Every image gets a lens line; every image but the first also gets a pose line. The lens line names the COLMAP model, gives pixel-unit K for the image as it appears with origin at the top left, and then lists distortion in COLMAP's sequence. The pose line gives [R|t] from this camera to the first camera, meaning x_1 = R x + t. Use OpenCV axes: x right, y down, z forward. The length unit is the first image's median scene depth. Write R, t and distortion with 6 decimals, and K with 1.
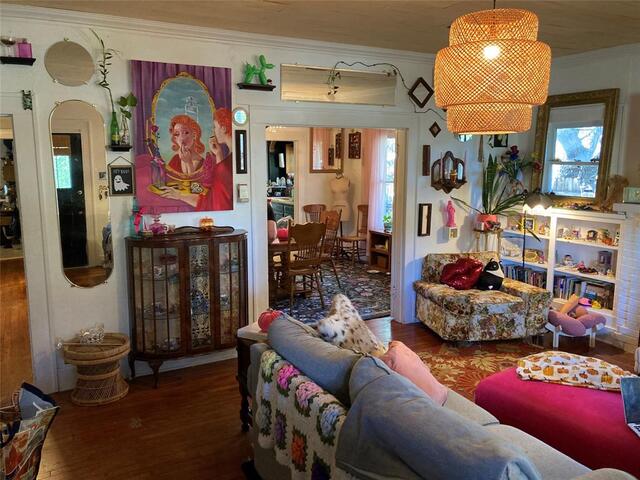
lens RADIAL K [[517.9, 0, 317.3], [0, 517.9, 235.2], [0, 0, 1]] dist [0.038938, -0.050268]
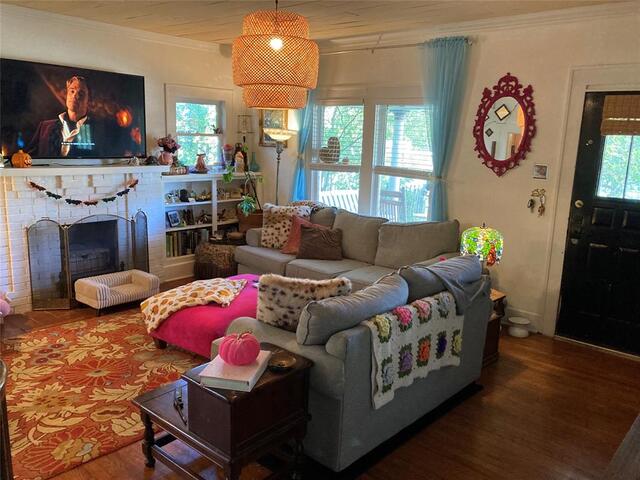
lens RADIAL K [[517.9, 0, 316.2], [0, 517.9, 242.4], [0, 0, 1]] dist [0.038938, -0.050268]
pose [[-0.323670, -0.195684, 0.925714, -0.530854], [0.104142, 0.965067, 0.240415, -0.099654], [-0.940421, 0.174221, -0.291985, 0.752502]]
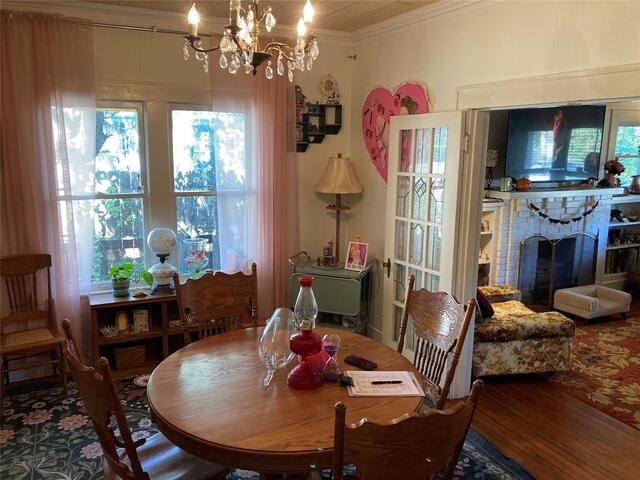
lens RADIAL K [[517.9, 0, 319.2], [0, 517.9, 236.1], [0, 0, 1]] dist [0.038938, -0.050268]
pose [[0.068273, -0.173633, 0.982441, -0.593481], [0.132243, 0.977624, 0.163592, -0.211926], [-0.988863, 0.118752, 0.089707, 1.339042]]
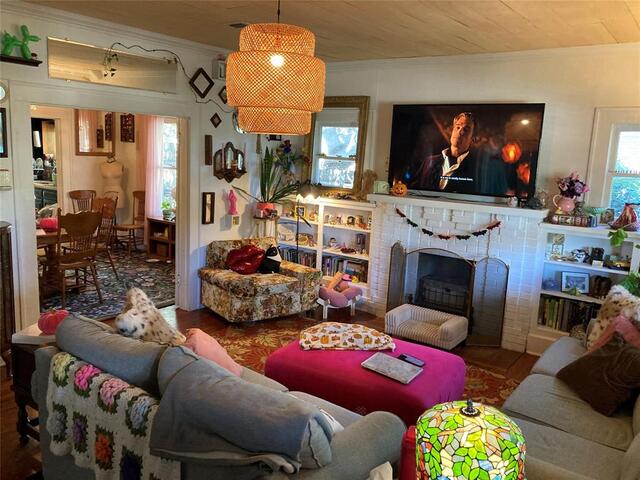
lens RADIAL K [[517.9, 0, 317.8], [0, 517.9, 234.8], [0, 0, 1]] dist [0.038938, -0.050268]
pose [[0.907315, -0.028345, 0.419494, -0.032672], [0.015976, 0.999329, 0.032970, -0.008361], [-0.420147, -0.023212, 0.907159, -0.026784]]
